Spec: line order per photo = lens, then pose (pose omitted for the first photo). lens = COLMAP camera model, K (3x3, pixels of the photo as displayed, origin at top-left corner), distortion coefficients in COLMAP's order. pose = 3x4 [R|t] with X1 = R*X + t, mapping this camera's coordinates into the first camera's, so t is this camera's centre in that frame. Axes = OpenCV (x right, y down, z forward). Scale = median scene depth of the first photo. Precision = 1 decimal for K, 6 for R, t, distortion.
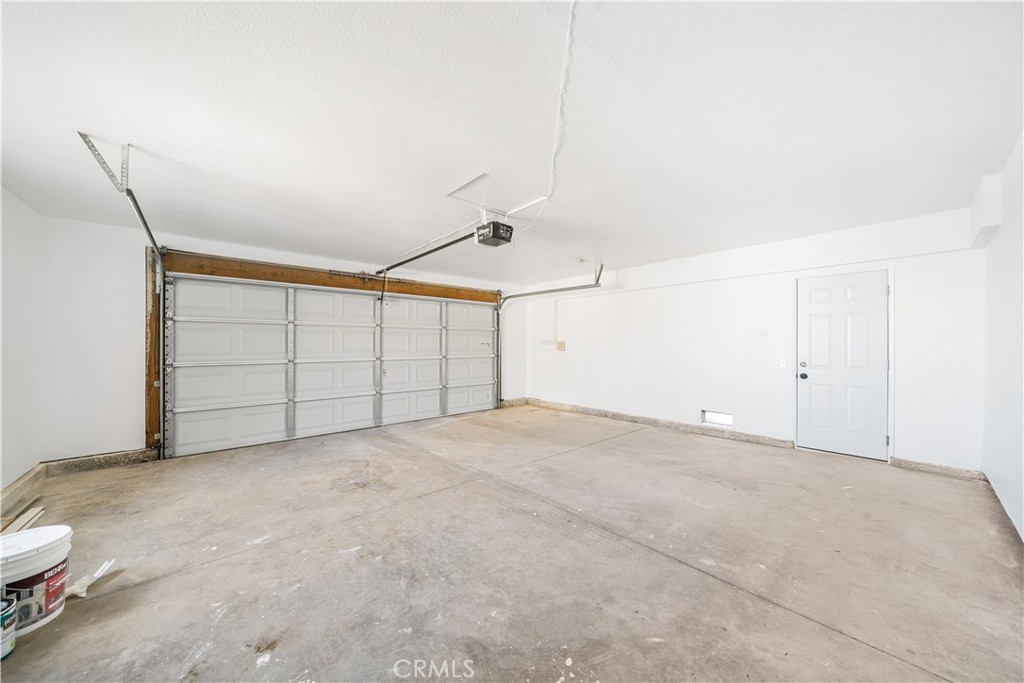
lens RADIAL K [[350.1, 0, 507.4], [0, 350.1, 343.3], [0, 0, 1]] dist [-0.006447, 0.000043]
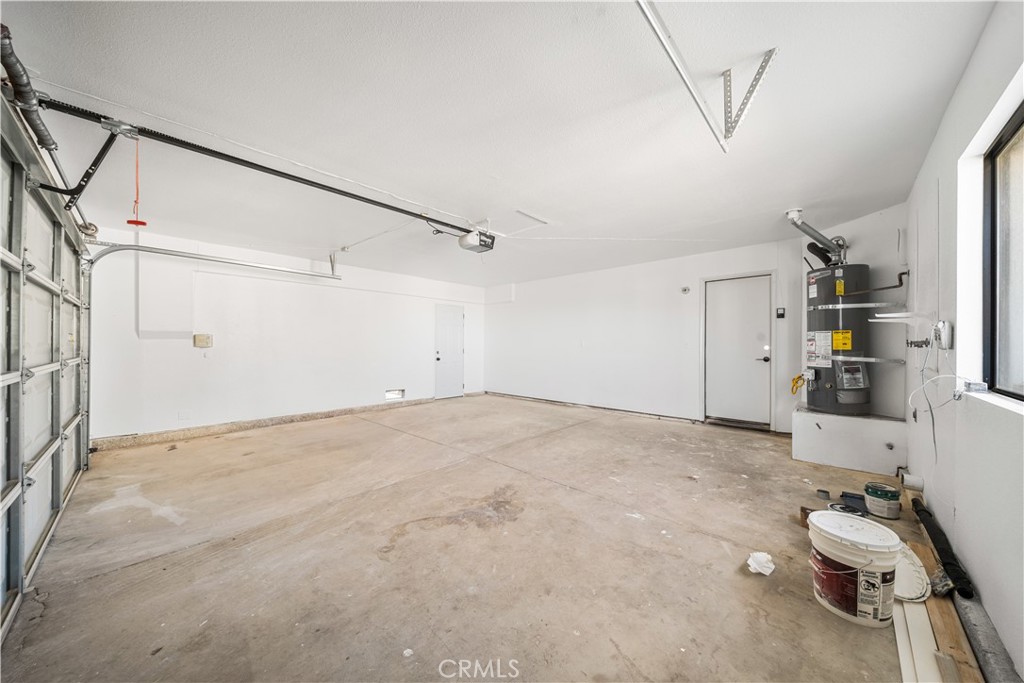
lens RADIAL K [[350.1, 0, 507.4], [0, 350.1, 343.3], [0, 0, 1]] dist [-0.006447, 0.000043]
pose [[-0.088270, 0.003530, 0.996090, -1.217810], [-0.007561, 0.999963, -0.004214, 0.024438], [-0.996068, -0.007904, -0.088240, 1.033495]]
